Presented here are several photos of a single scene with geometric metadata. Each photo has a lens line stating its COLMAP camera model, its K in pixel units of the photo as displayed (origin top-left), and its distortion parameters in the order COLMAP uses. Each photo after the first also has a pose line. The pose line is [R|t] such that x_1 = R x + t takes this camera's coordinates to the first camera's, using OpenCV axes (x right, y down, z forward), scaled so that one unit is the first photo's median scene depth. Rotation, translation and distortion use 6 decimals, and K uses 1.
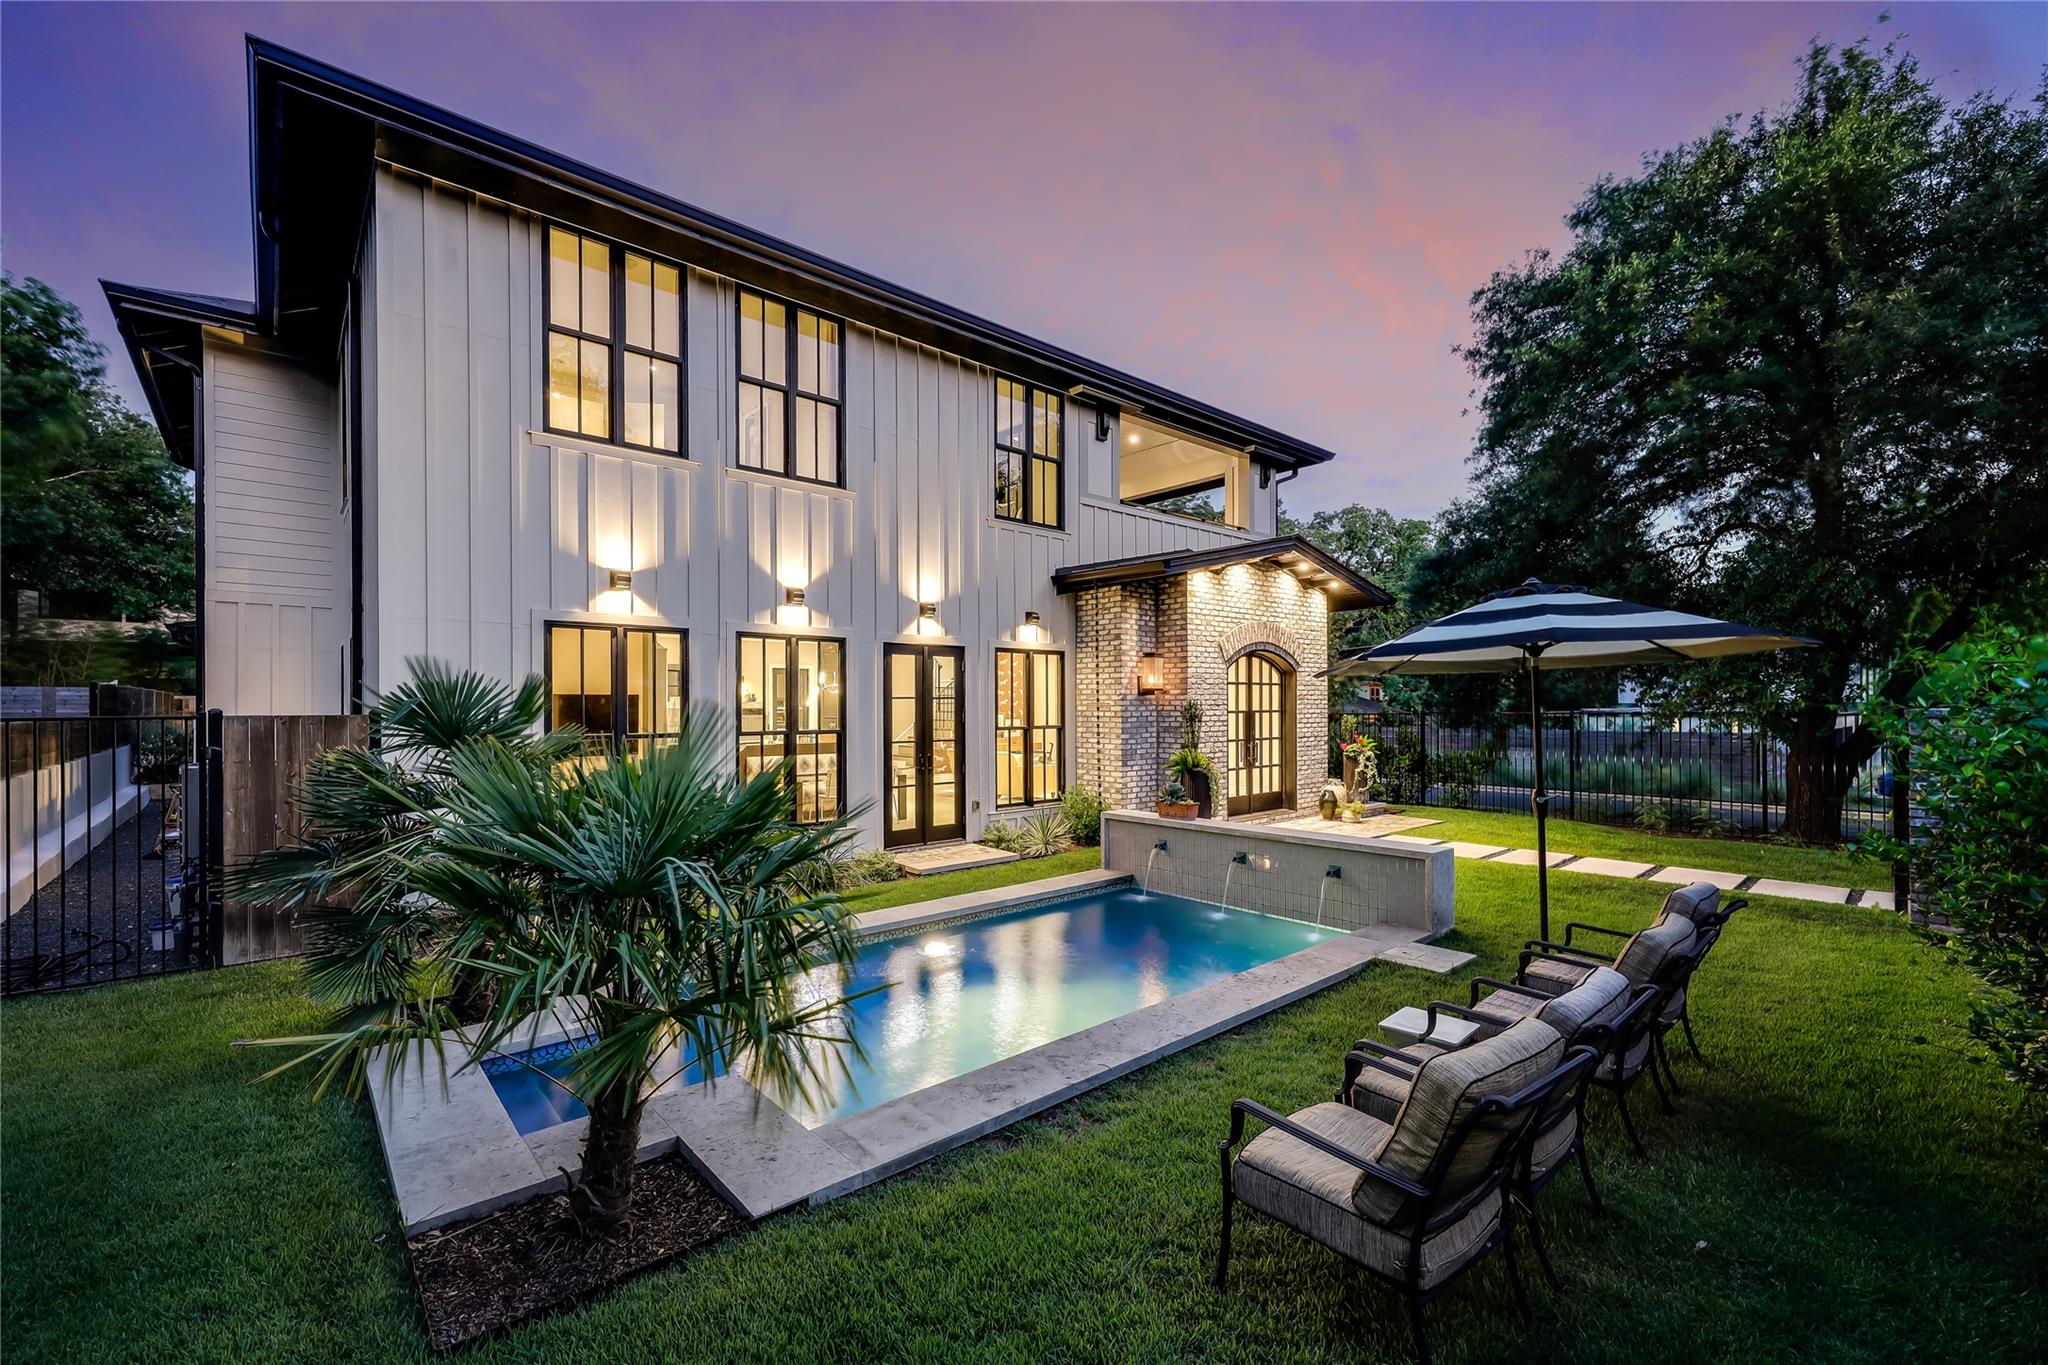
lens RADIAL K [[844.2, 0, 1015.2], [0, 844.2, 713.7], [0, 0, 1]] dist [0.003054, 0.000502]
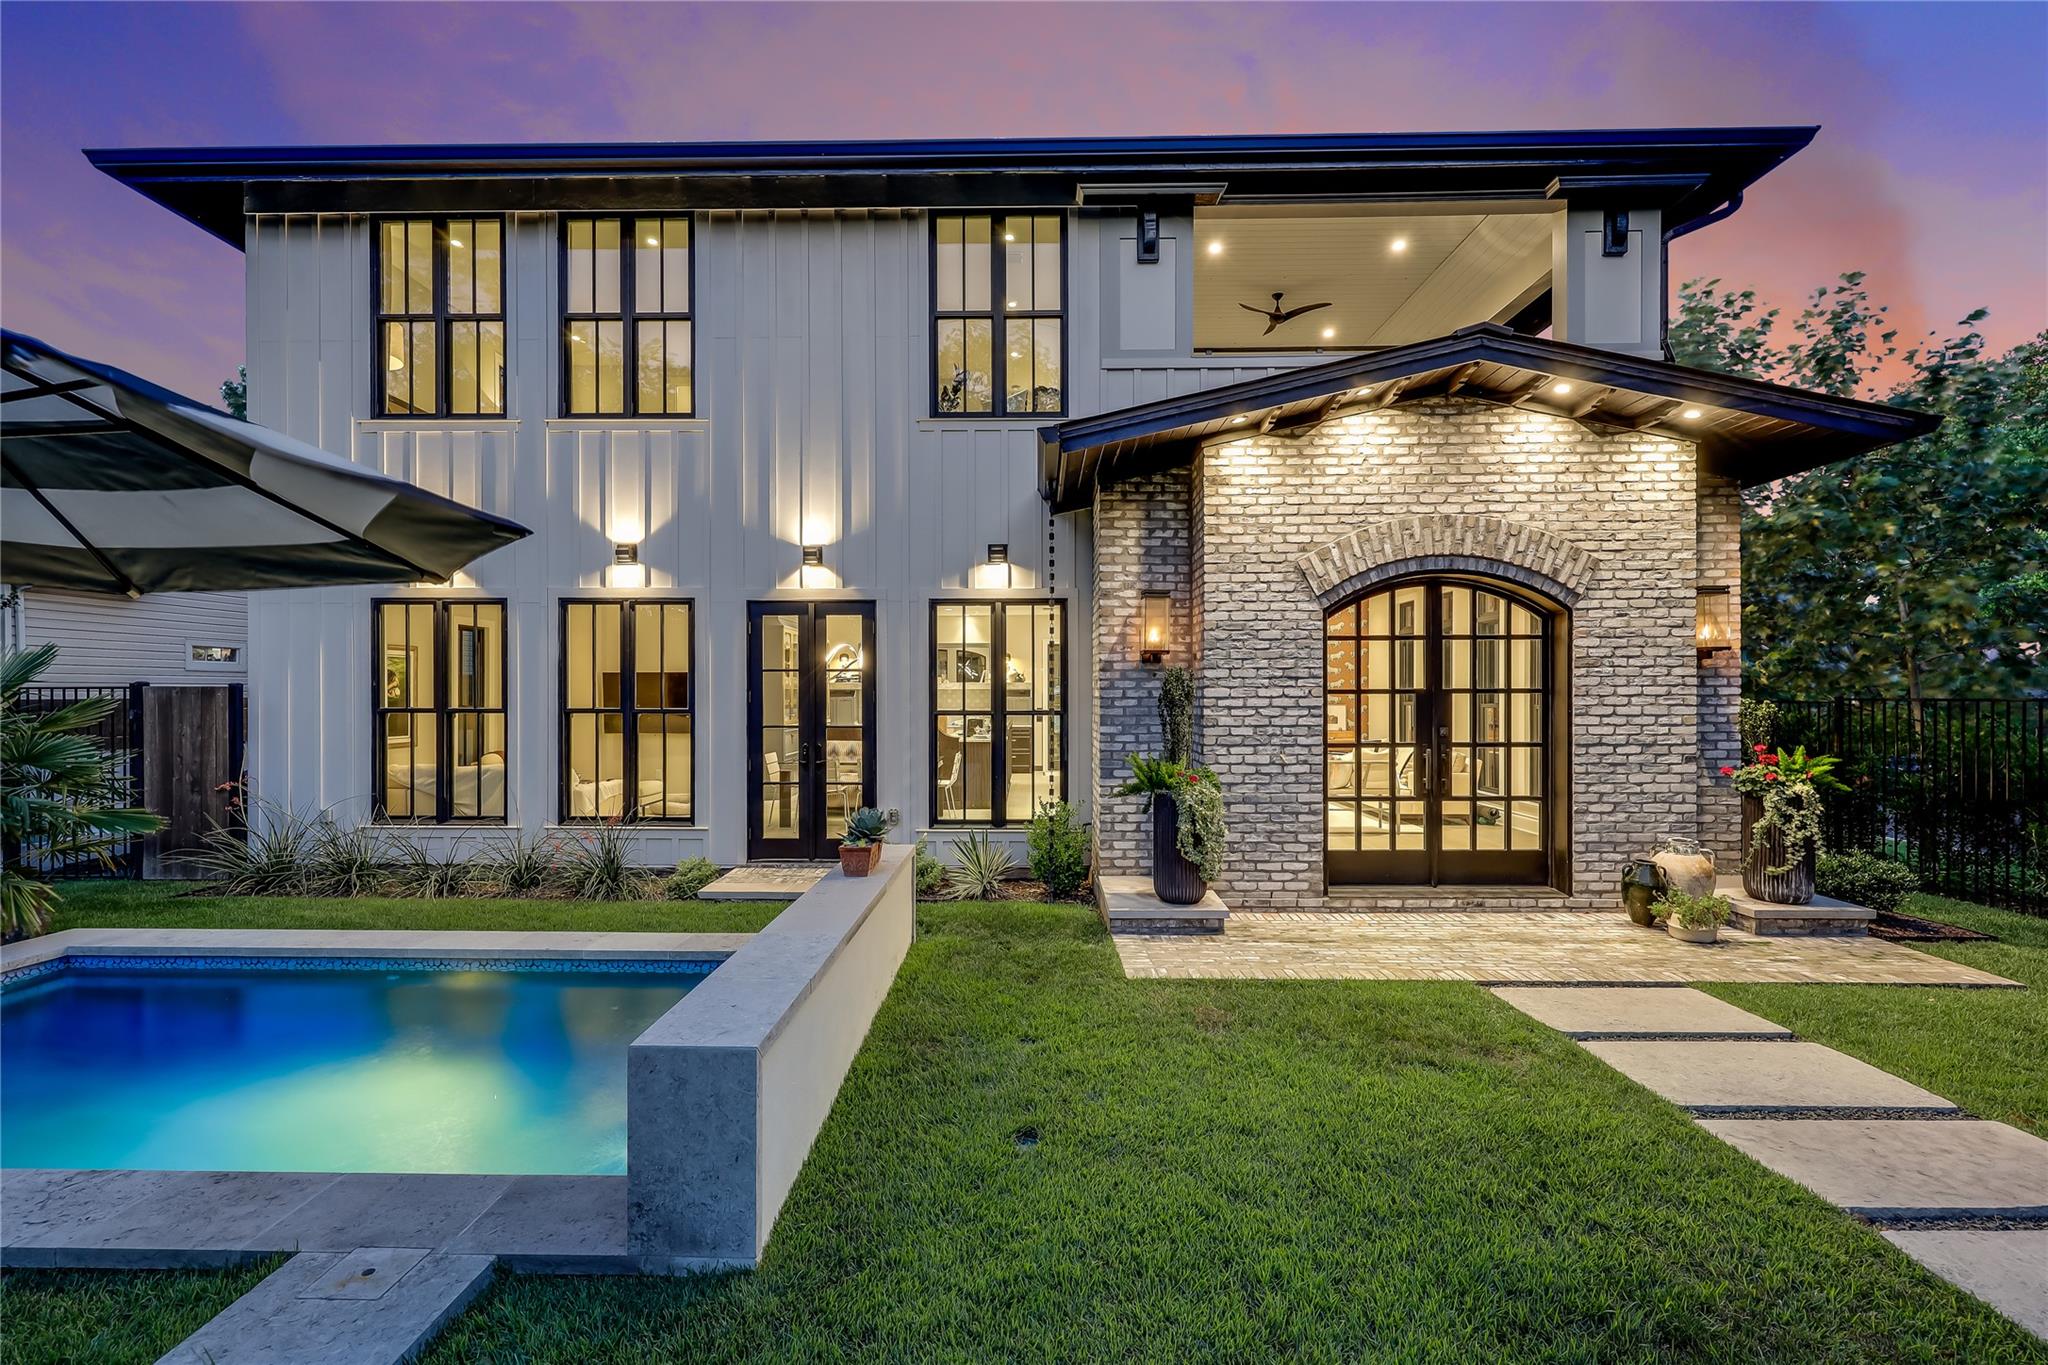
lens RADIAL K [[928.2, 0, 1015.8], [0, 928.2, 691.3], [0, 0, 1]] dist [0.006064, -0.000690]
pose [[0.738754, 0.003573, -0.673966, 0.585698], [-0.006709, 0.999975, -0.002053, 0.000883], [0.673942, 0.006038, 0.738759, 0.494190]]
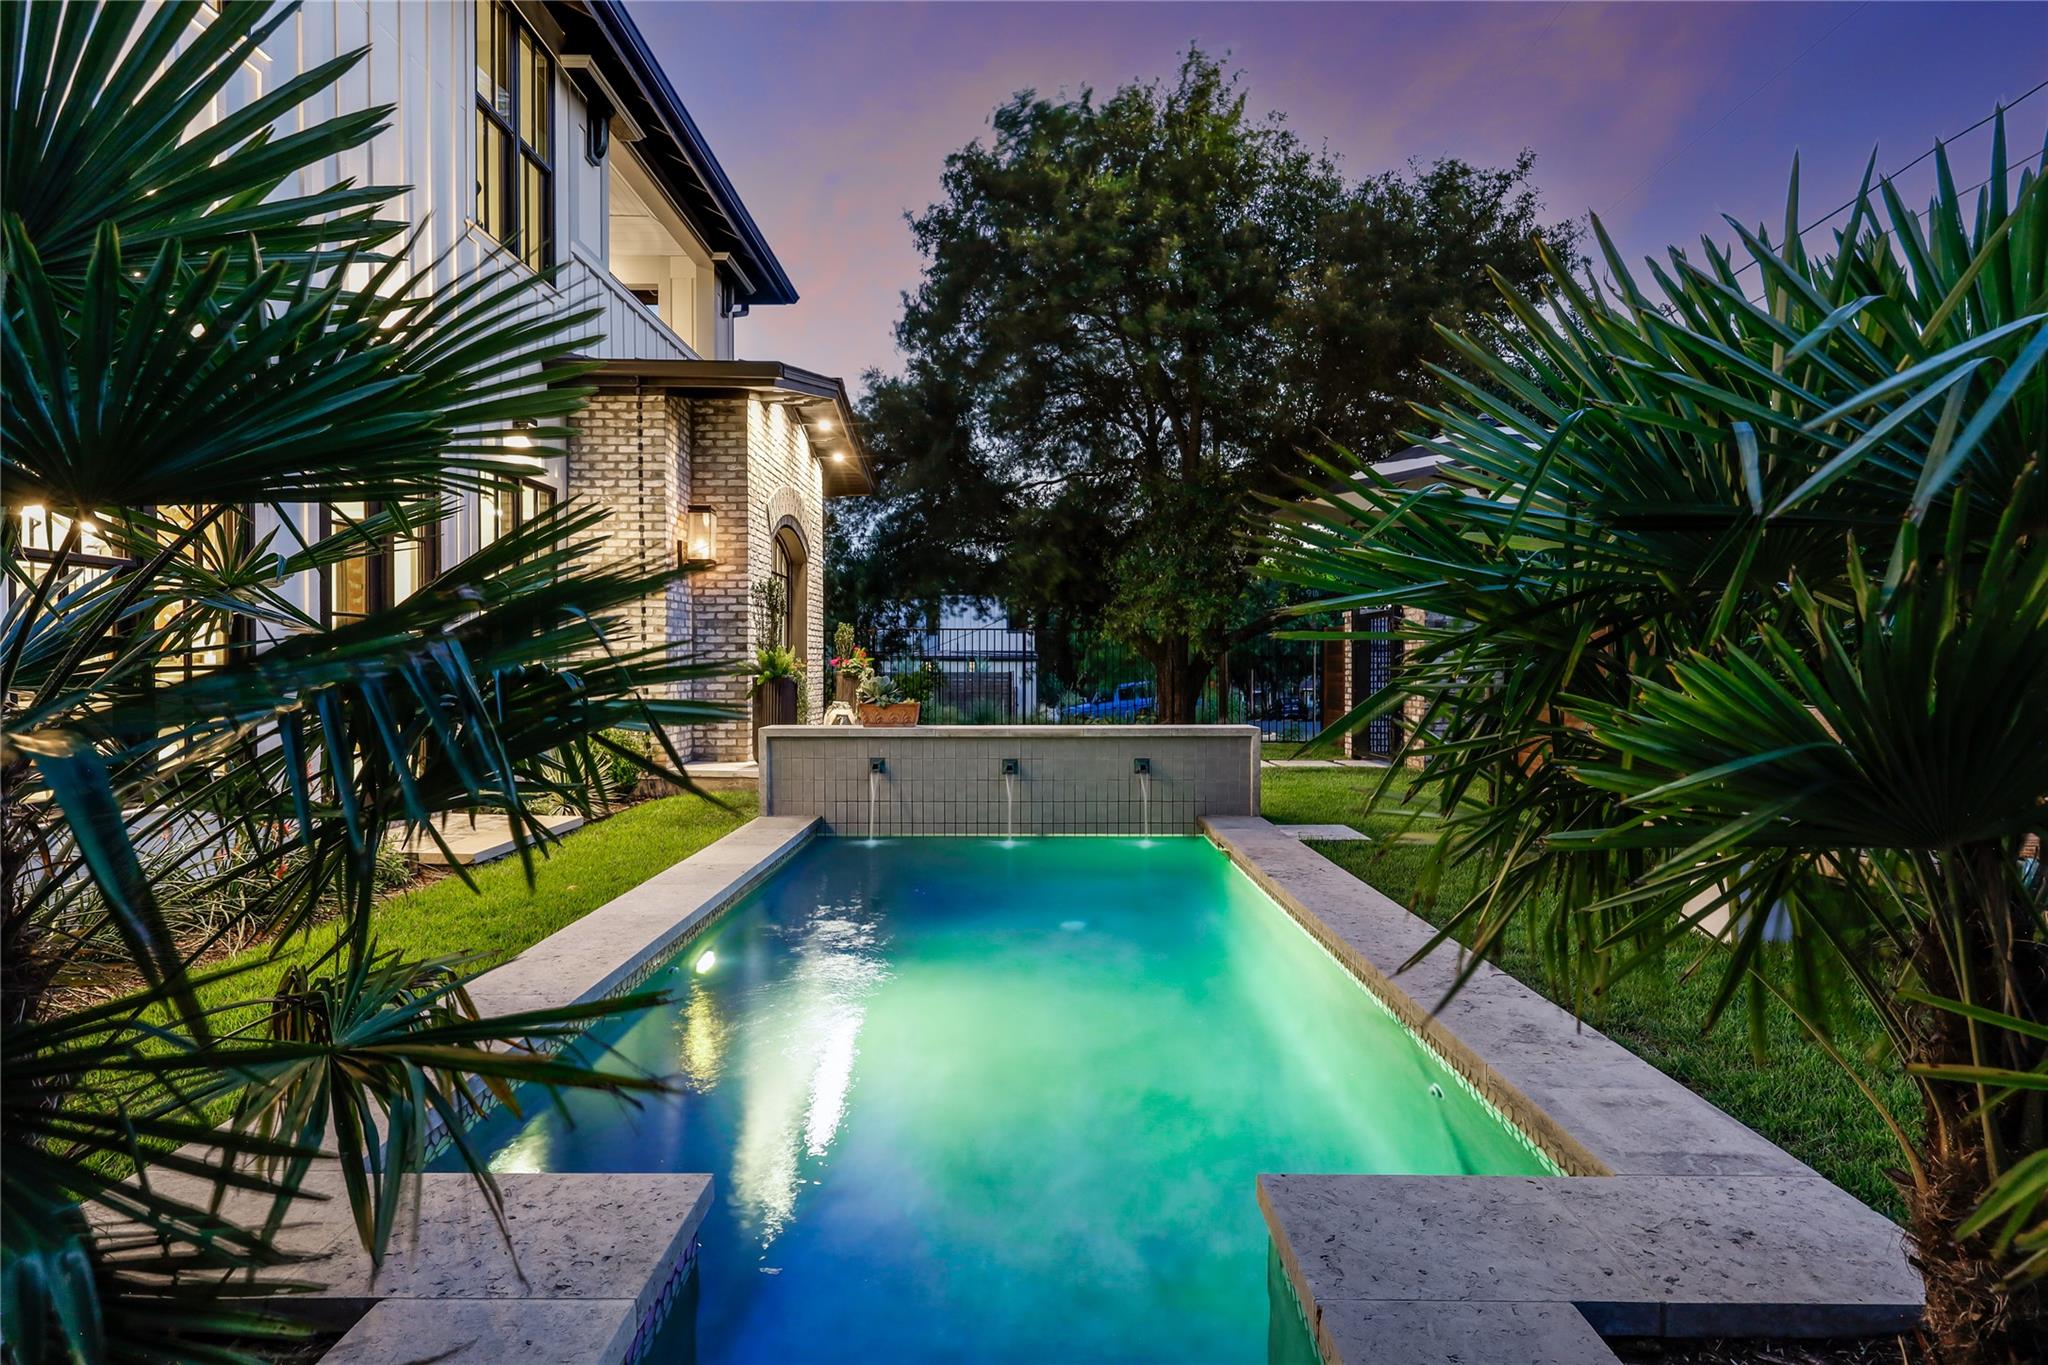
lens RADIAL K [[1036.2, 0, 1022.7], [0, 1036.2, 679.9], [0, 0, 1]] dist [0.006407, 0.000073]
pose [[0.657073, -0.006075, 0.753803, -0.319919], [0.002021, 0.999978, 0.006297, 0.066578], [-0.753825, -0.002614, 0.657070, 0.293778]]
